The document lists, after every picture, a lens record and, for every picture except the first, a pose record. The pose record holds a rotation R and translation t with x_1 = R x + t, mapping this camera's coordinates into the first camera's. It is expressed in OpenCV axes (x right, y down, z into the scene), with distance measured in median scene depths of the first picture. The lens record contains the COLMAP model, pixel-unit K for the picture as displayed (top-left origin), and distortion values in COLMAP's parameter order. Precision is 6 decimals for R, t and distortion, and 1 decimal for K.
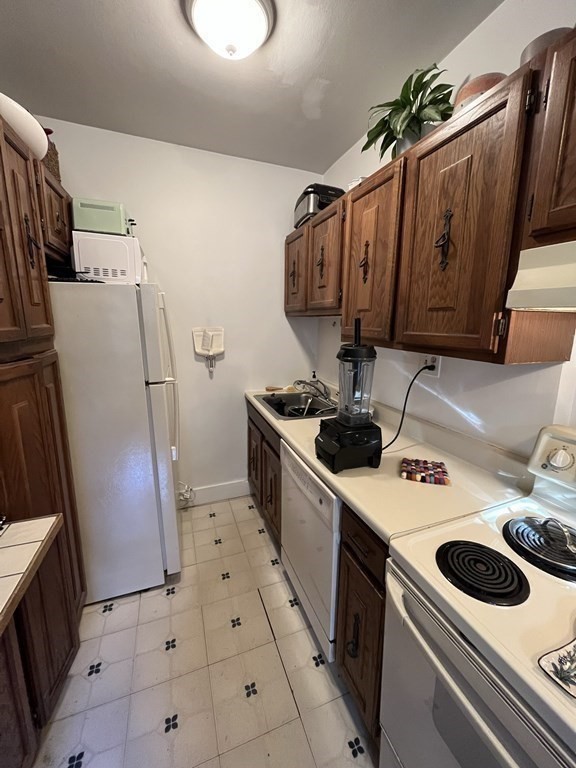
lens RADIAL K [[312.6, 0, 289.7], [0, 312.6, 379.5], [0, 0, 1]] dist [-0.002188, -0.000161]
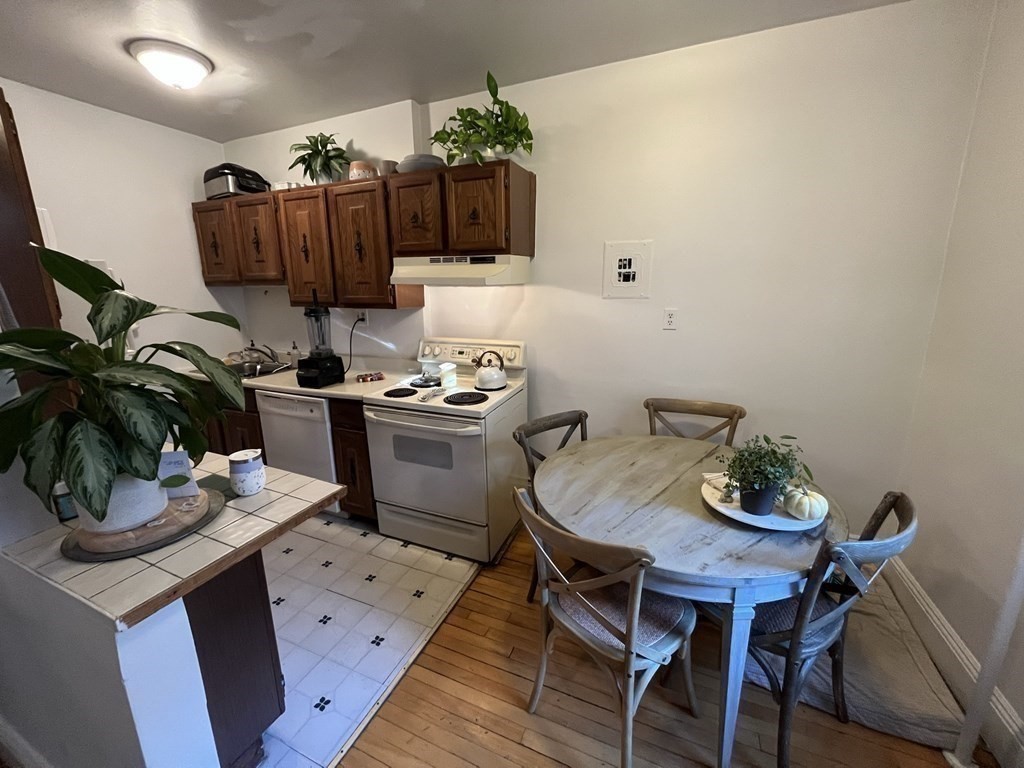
lens RADIAL K [[416.8, 0, 507.0], [0, 416.8, 381.5], [0, 0, 1]] dist [-0.002188, -0.000161]
pose [[0.699566, -0.182568, 0.690852, -0.621804], [0.150468, 0.982770, 0.107346, 0.179021], [-0.698546, 0.028855, 0.714983, -1.137418]]
